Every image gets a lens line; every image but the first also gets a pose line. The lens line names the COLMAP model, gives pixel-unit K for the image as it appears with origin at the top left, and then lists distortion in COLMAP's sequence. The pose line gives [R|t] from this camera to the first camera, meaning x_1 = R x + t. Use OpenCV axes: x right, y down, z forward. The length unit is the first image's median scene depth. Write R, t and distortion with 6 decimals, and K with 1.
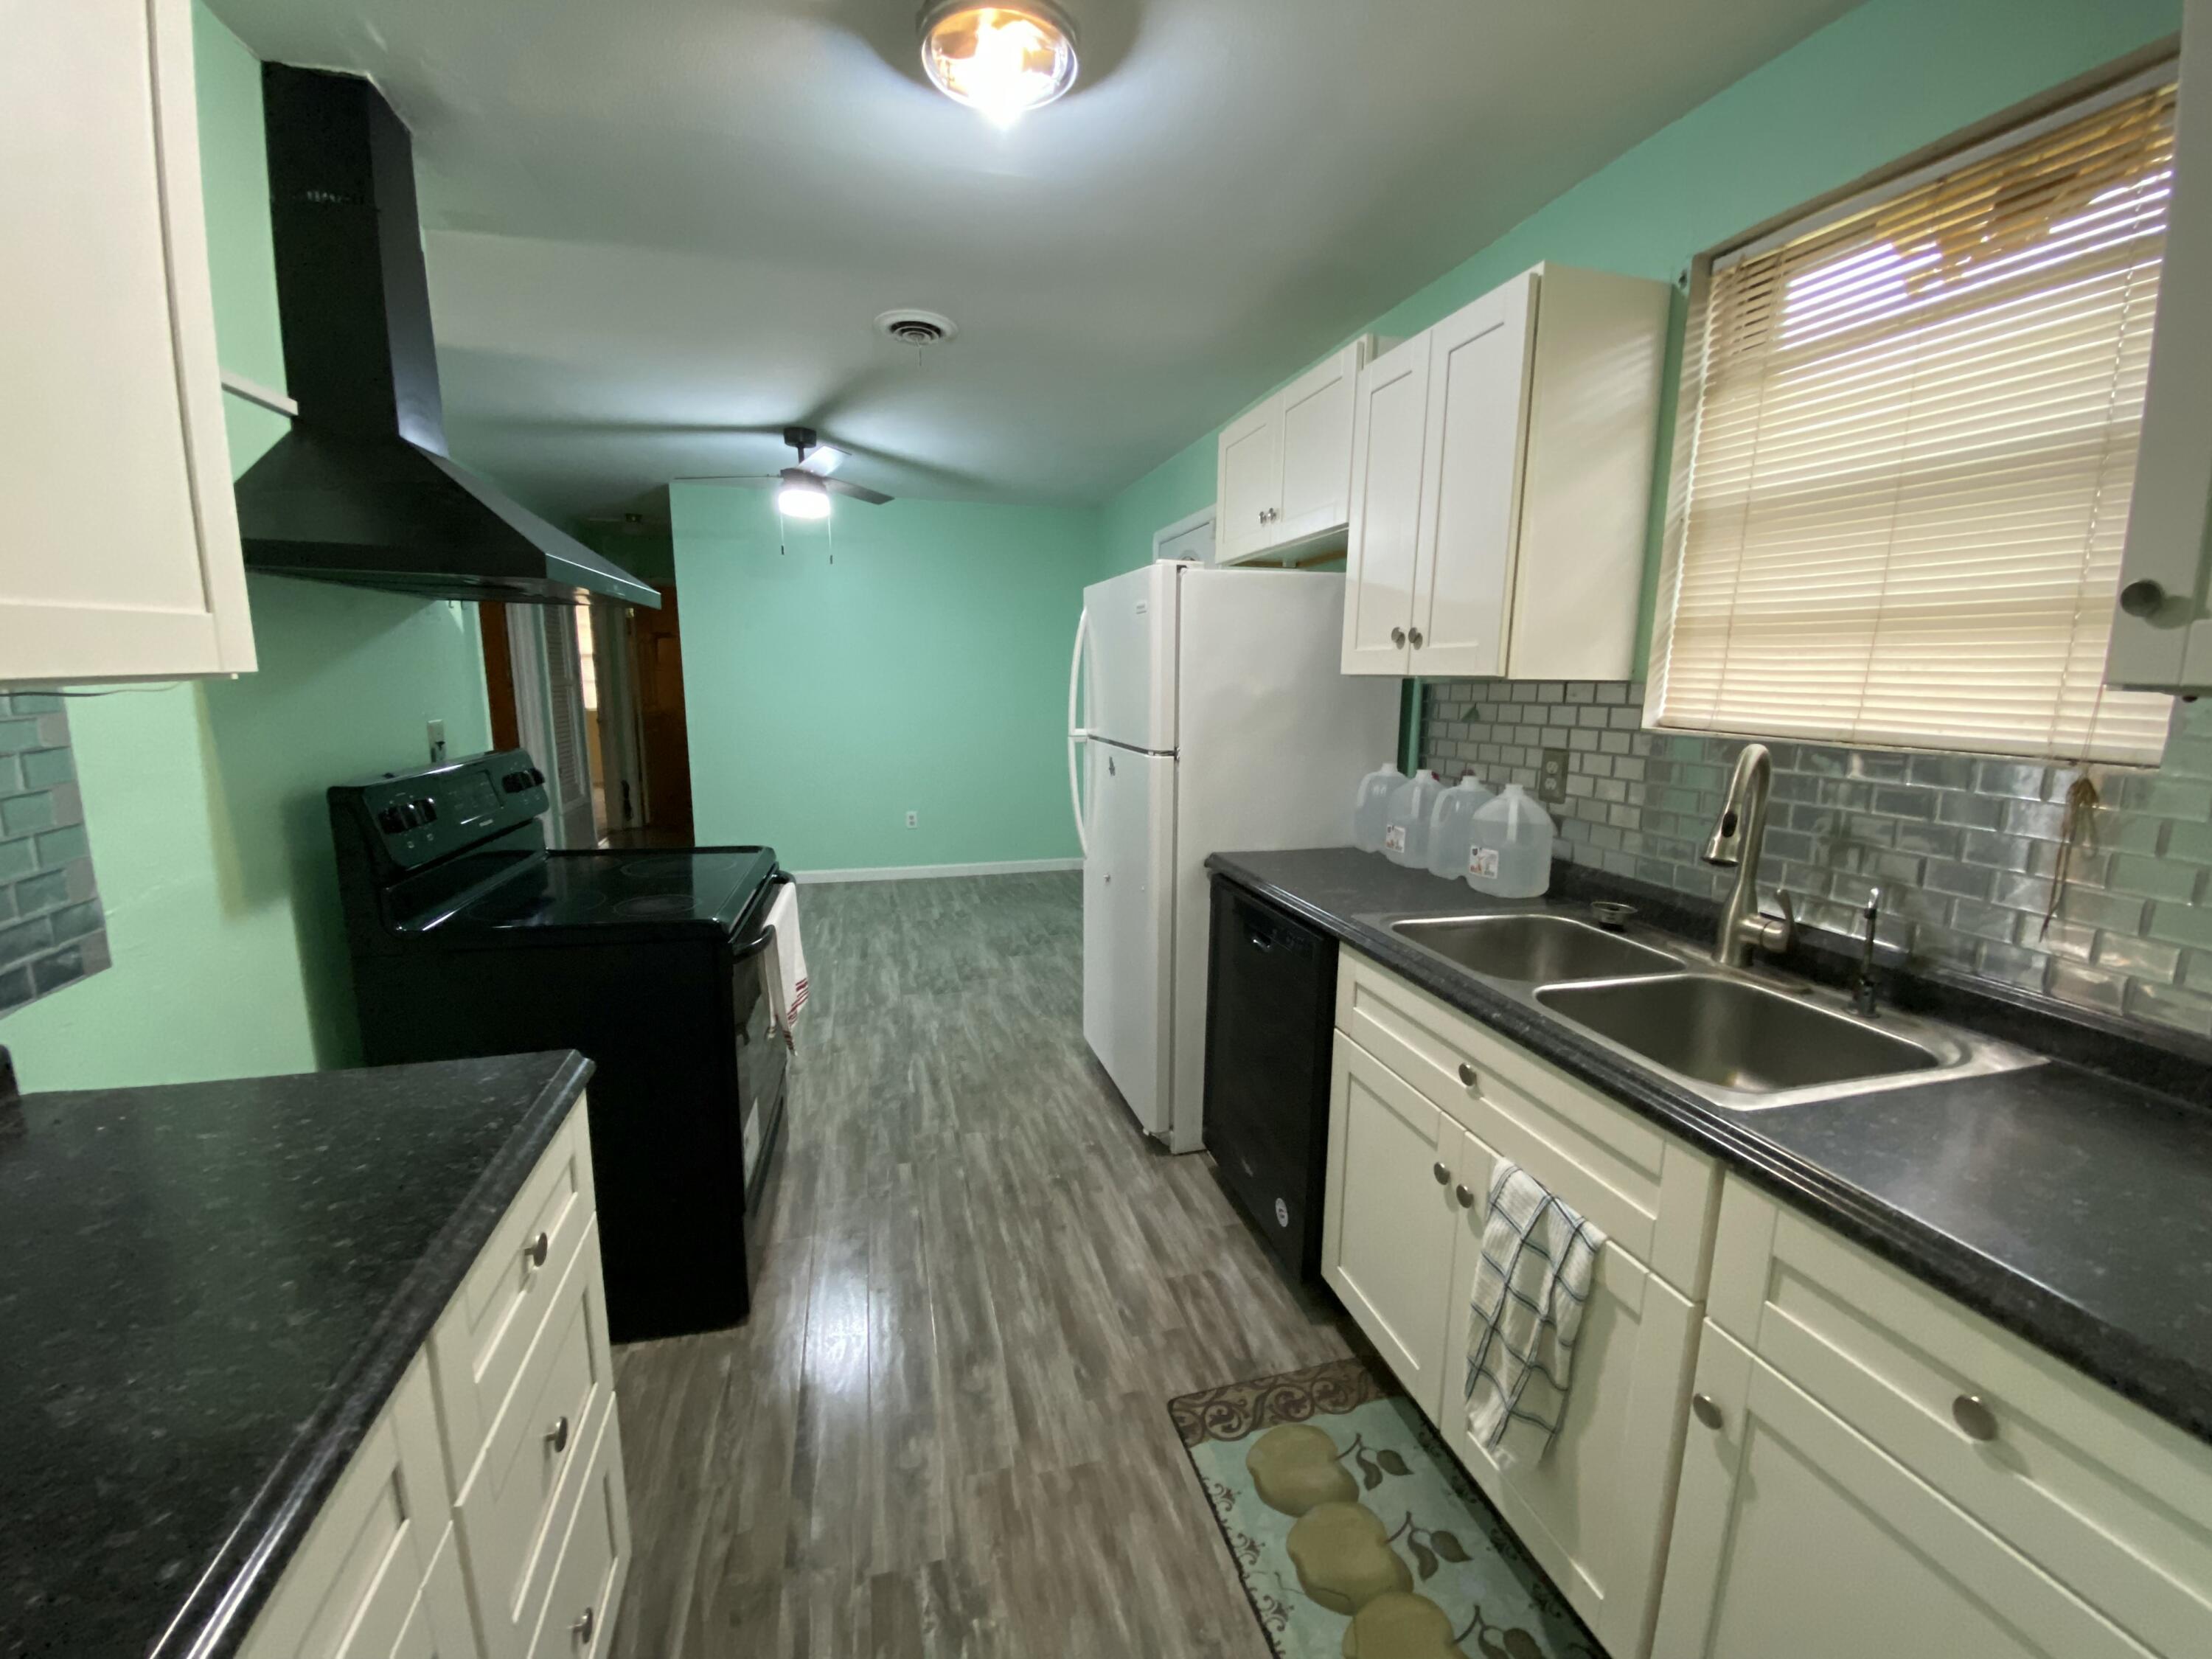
lens RADIAL K [[892.7, 0, 1106.0], [0, 892.7, 829.5], [0, 0, 1]] dist [0.016390, -0.016561]
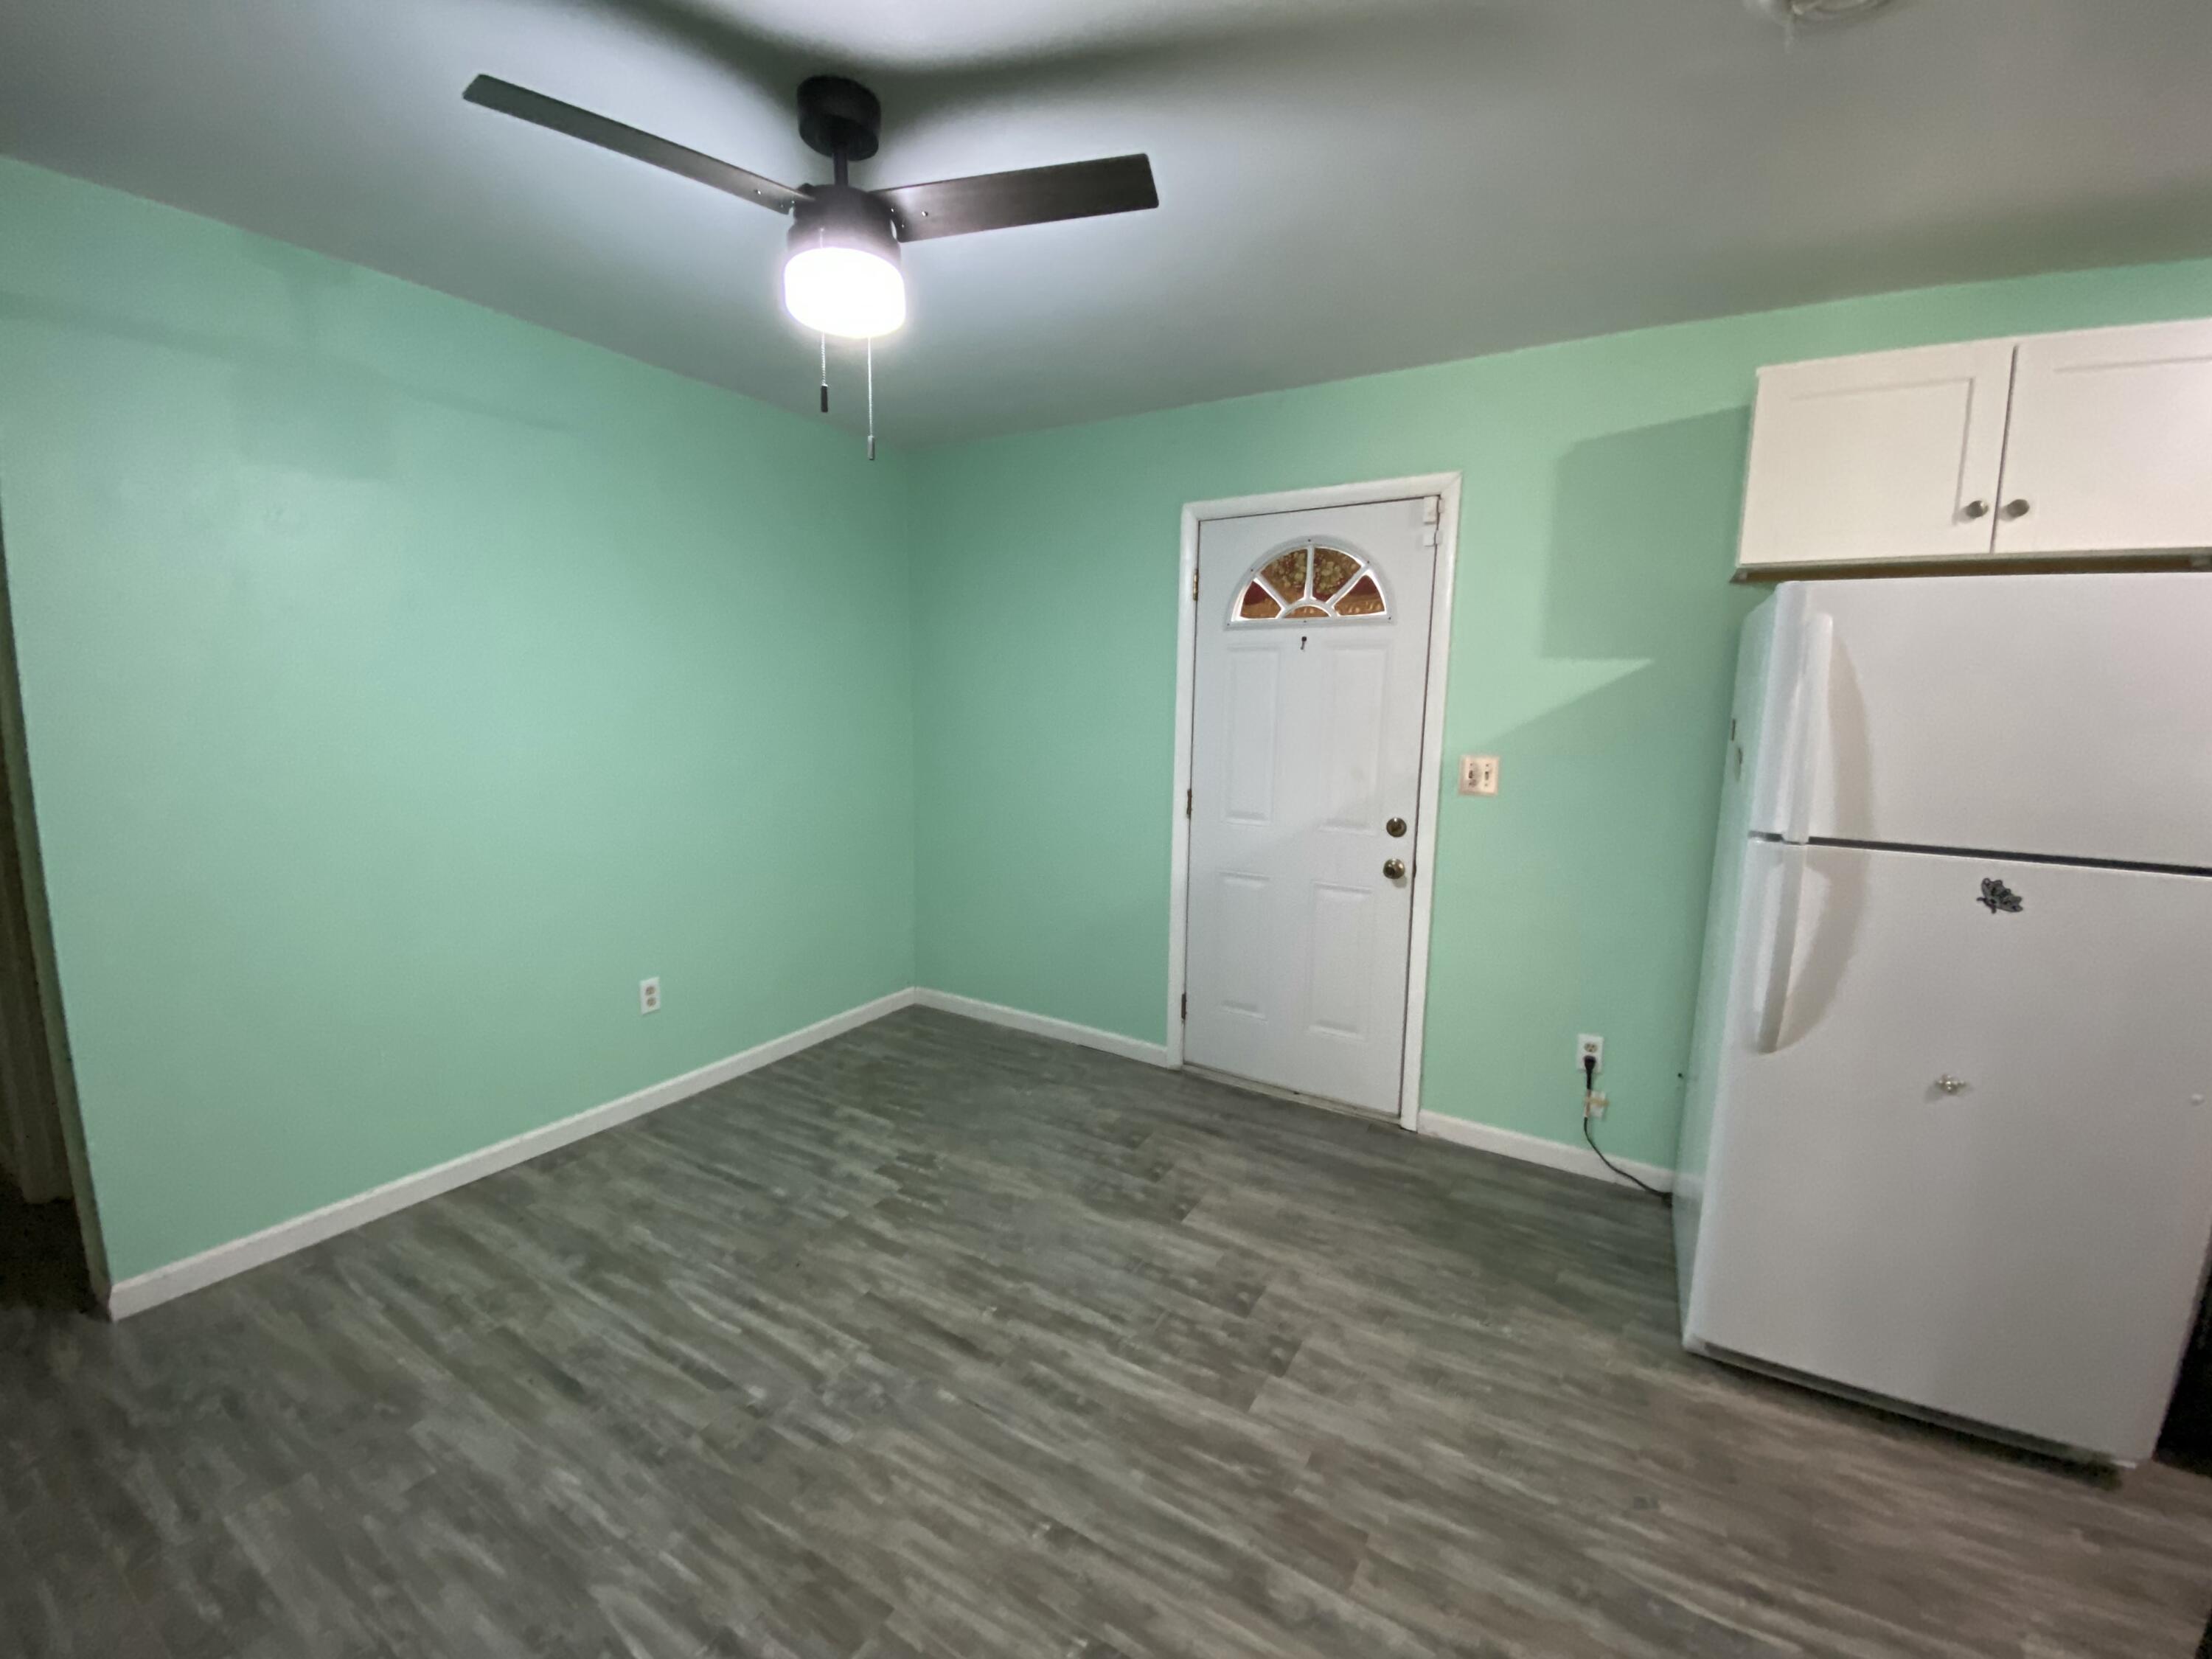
lens RADIAL K [[916.8, 0, 1088.0], [0, 916.8, 820.2], [0, 0, 1]] dist [0.013311, -0.017740]
pose [[0.724227, -0.093344, 0.683215, -0.908259], [0.110525, 0.993699, 0.018604, -0.215904], [-0.680646, 0.062038, 0.729981, 1.061918]]
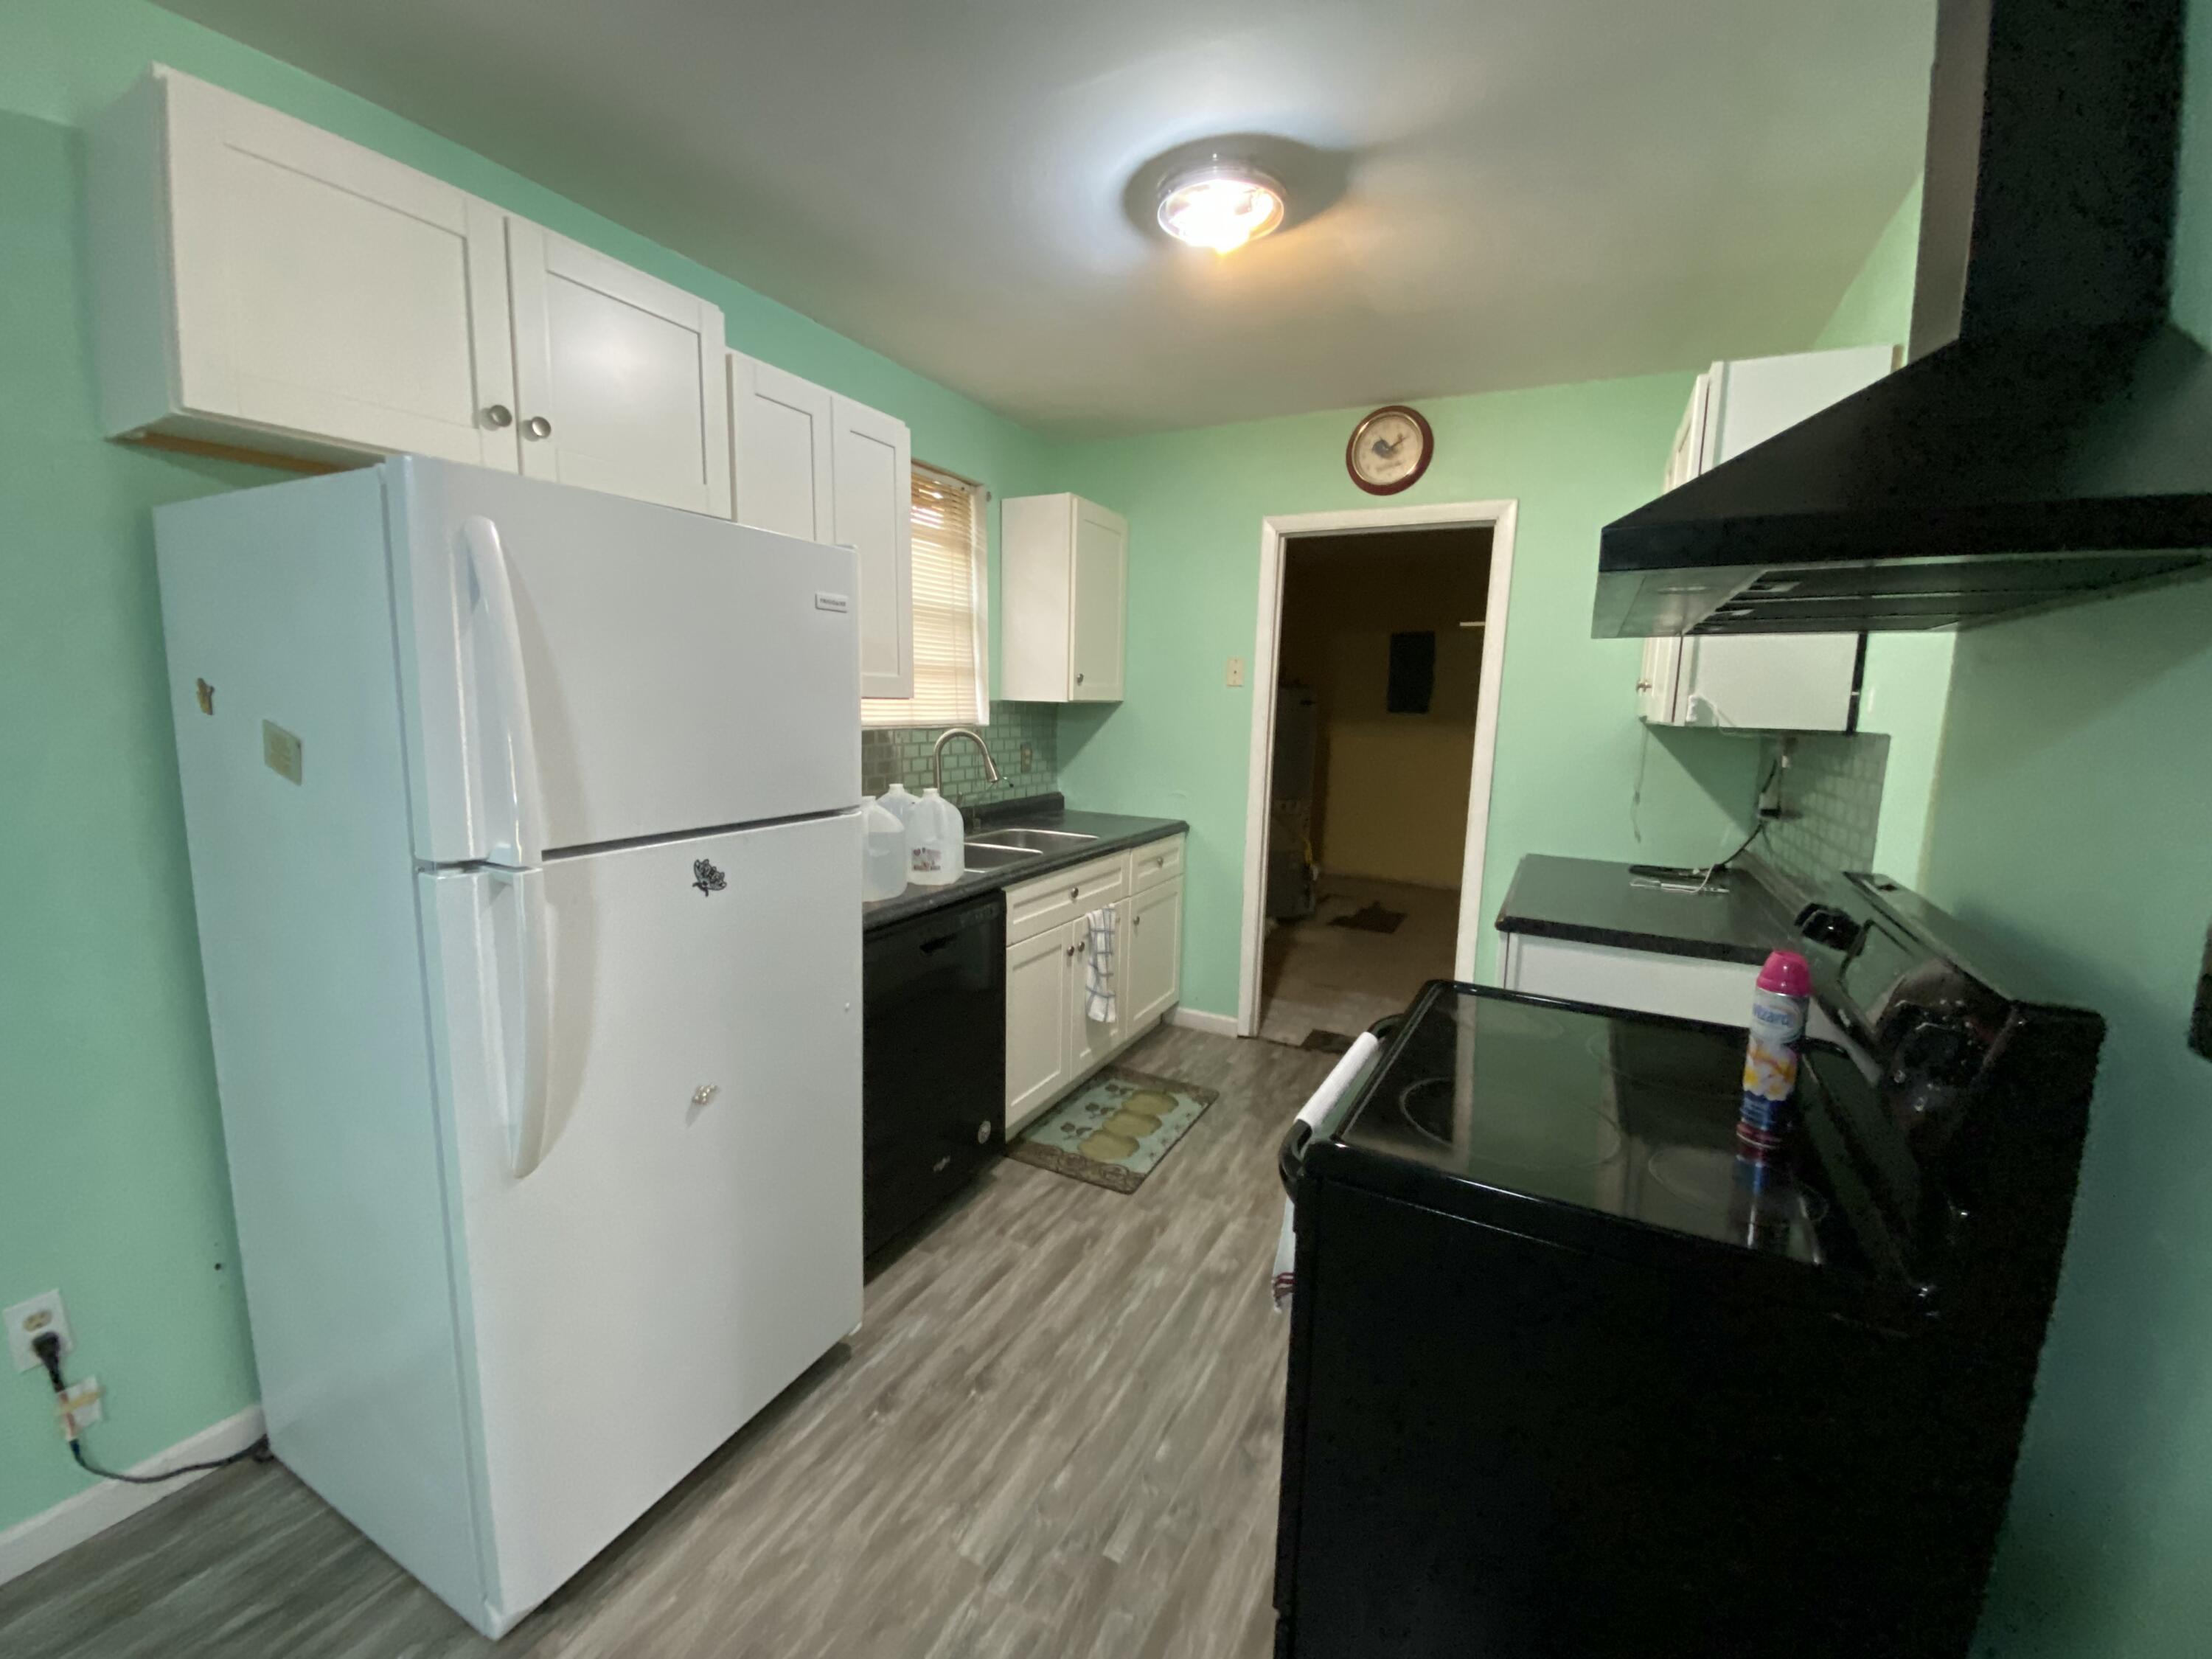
lens RADIAL K [[892.7, 0, 1106.0], [0, 892.7, 829.5], [0, 0, 1]] dist [0.016390, -0.016561]
pose [[-0.734954, -0.129128, 0.665709, -0.562177], [0.086801, 0.955712, 0.281210, -0.246403], [-0.672539, 0.264461, -0.691196, 1.316581]]
